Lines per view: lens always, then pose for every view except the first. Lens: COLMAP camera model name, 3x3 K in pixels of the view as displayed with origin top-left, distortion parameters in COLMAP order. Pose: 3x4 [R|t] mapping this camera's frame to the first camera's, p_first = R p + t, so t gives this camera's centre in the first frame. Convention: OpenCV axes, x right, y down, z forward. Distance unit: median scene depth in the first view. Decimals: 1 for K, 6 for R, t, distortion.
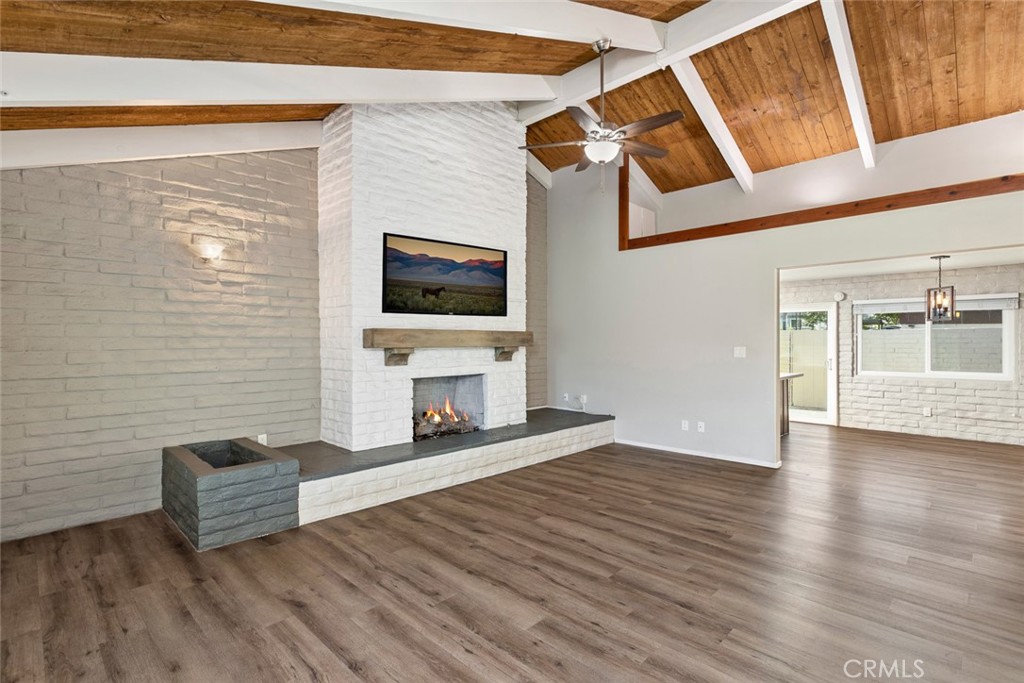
lens RADIAL K [[495.2, 0, 485.2], [0, 495.2, 311.3], [0, 0, 1]] dist [0.002334, 0.000717]
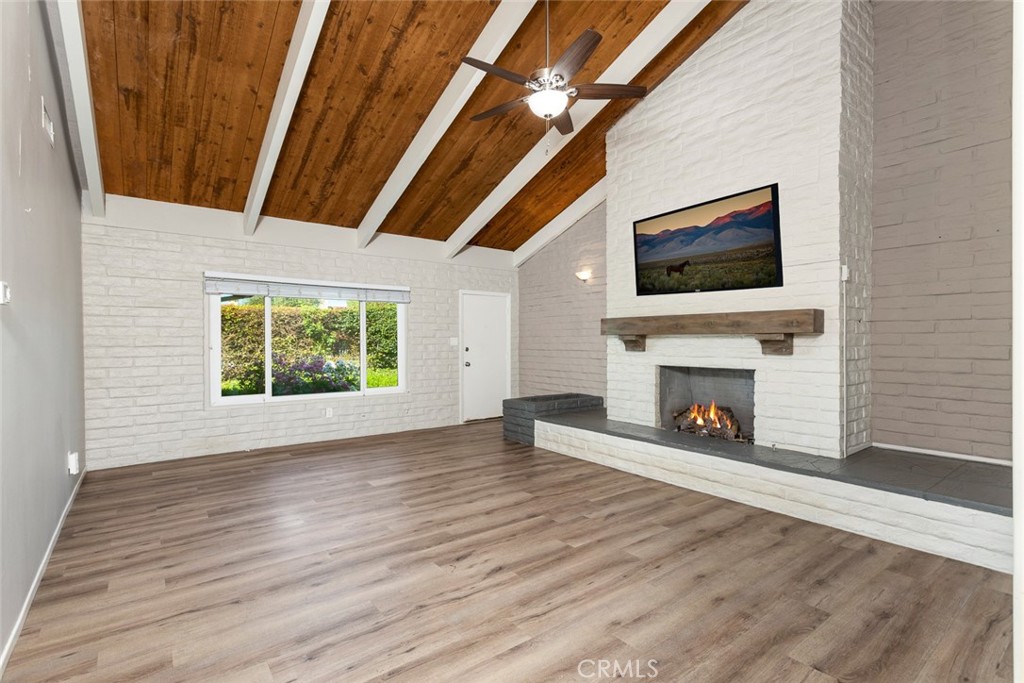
lens RADIAL K [[495.2, 0, 511.1], [0, 495.2, 337.7], [0, 0, 1]] dist [0.002334, 0.000717]
pose [[-0.110818, 0.009790, -0.993792, 1.037457], [0.058080, 0.998306, 0.003358, 0.082251], [0.992142, -0.057347, -0.111199, 1.006515]]
